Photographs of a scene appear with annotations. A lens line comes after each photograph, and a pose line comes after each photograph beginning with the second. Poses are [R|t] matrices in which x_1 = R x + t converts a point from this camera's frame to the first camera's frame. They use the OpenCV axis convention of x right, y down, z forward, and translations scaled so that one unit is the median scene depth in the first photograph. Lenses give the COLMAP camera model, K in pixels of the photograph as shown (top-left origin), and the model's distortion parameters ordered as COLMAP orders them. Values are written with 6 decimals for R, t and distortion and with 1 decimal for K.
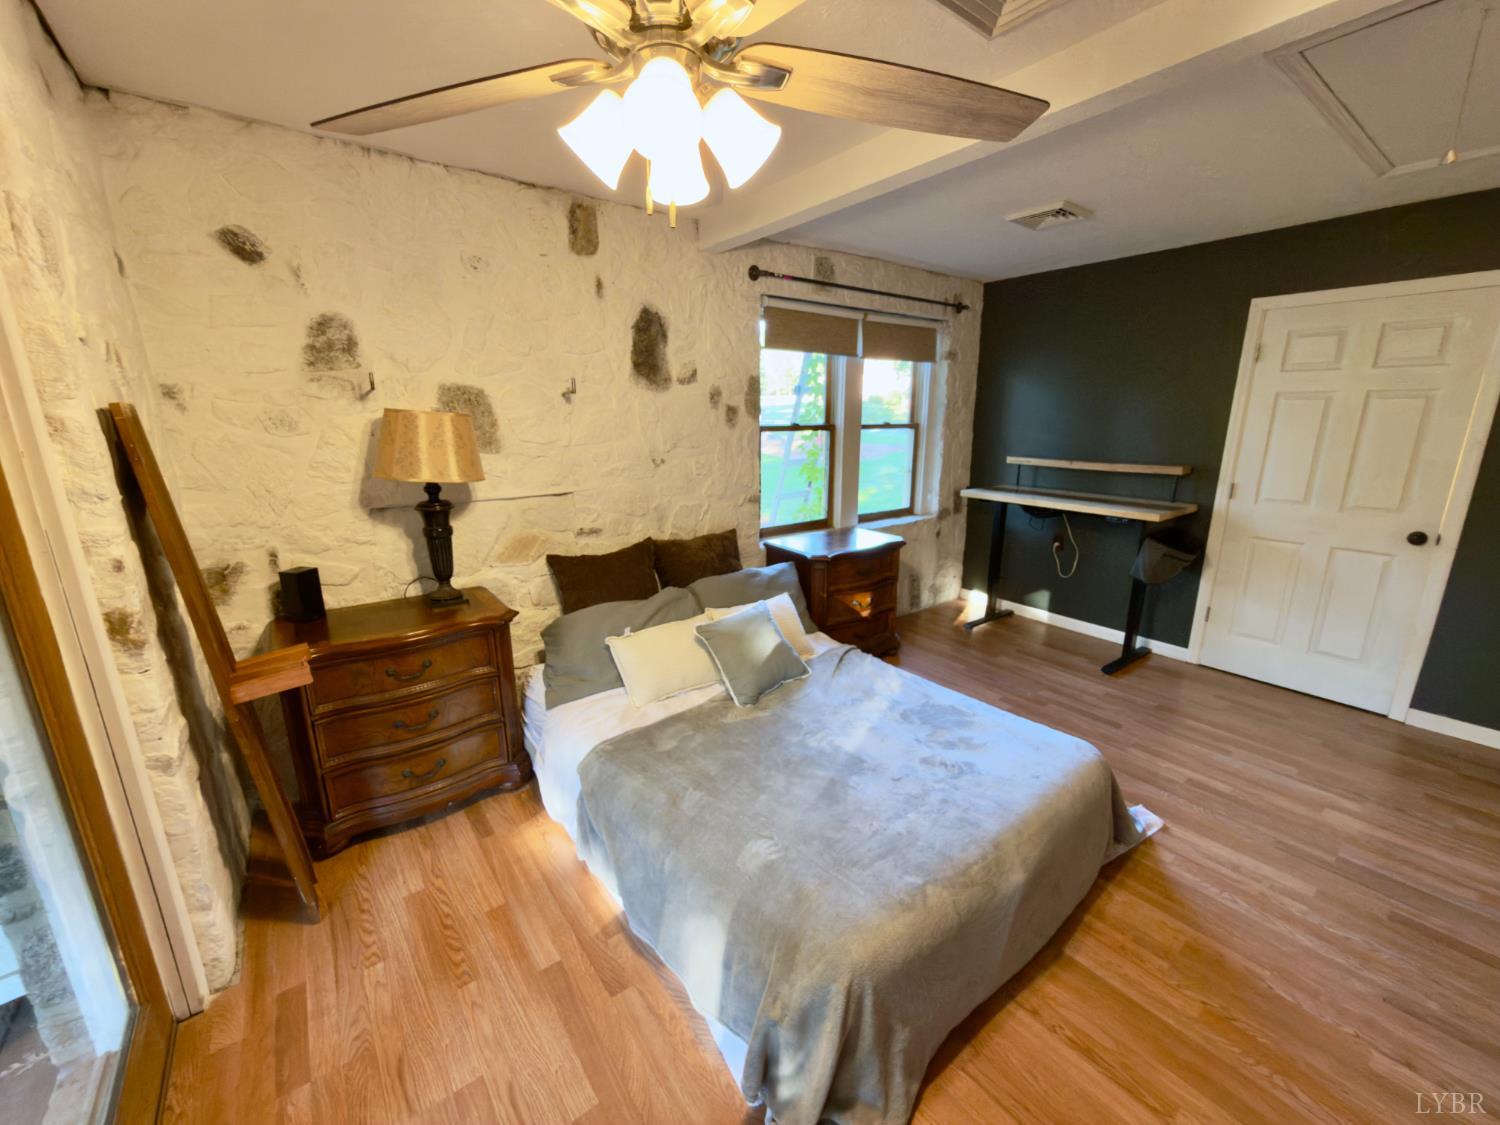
lens RADIAL K [[599.2, 0, 749.7], [0, 599.2, 561.2], [0, 0, 1]] dist [-0.001472, 0.000031]
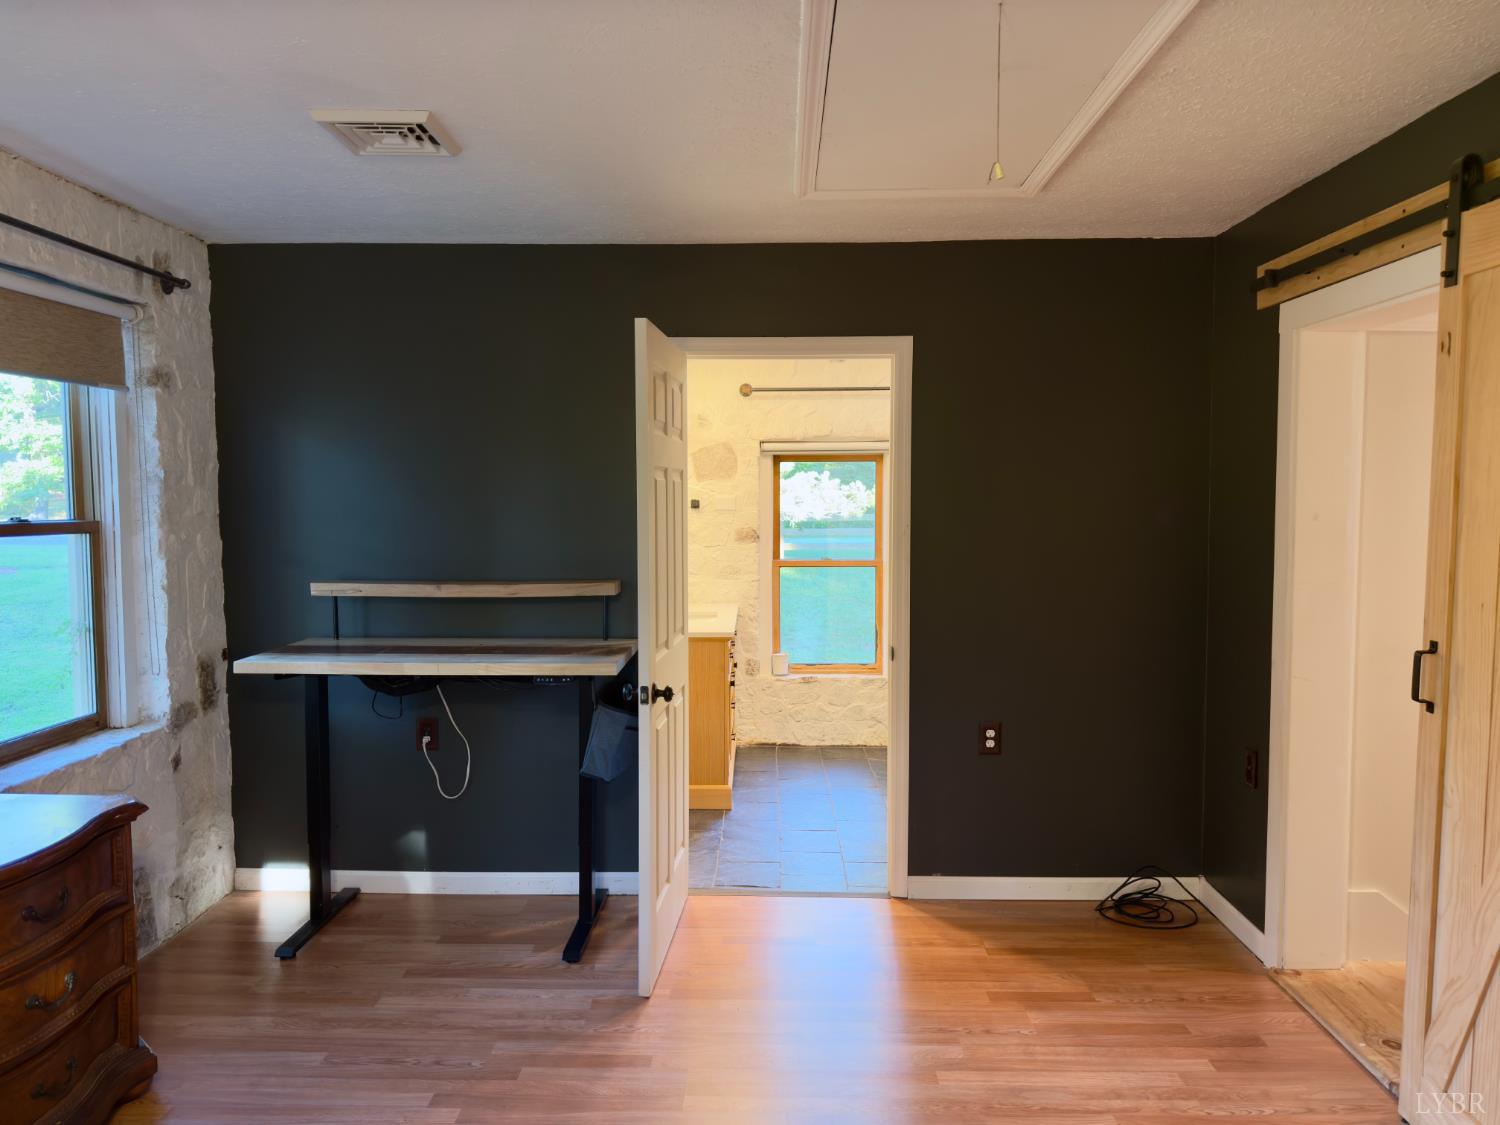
lens RADIAL K [[1072.9, 0, 747.8], [0, 1072.9, 567.5], [0, 0, 1]] dist [0.037818, -0.010404]
pose [[0.627149, -0.051811, 0.777174, -0.040947], [0.189647, 0.977915, -0.087844, -0.038141], [-0.755459, 0.202480, 0.623124, 0.157382]]
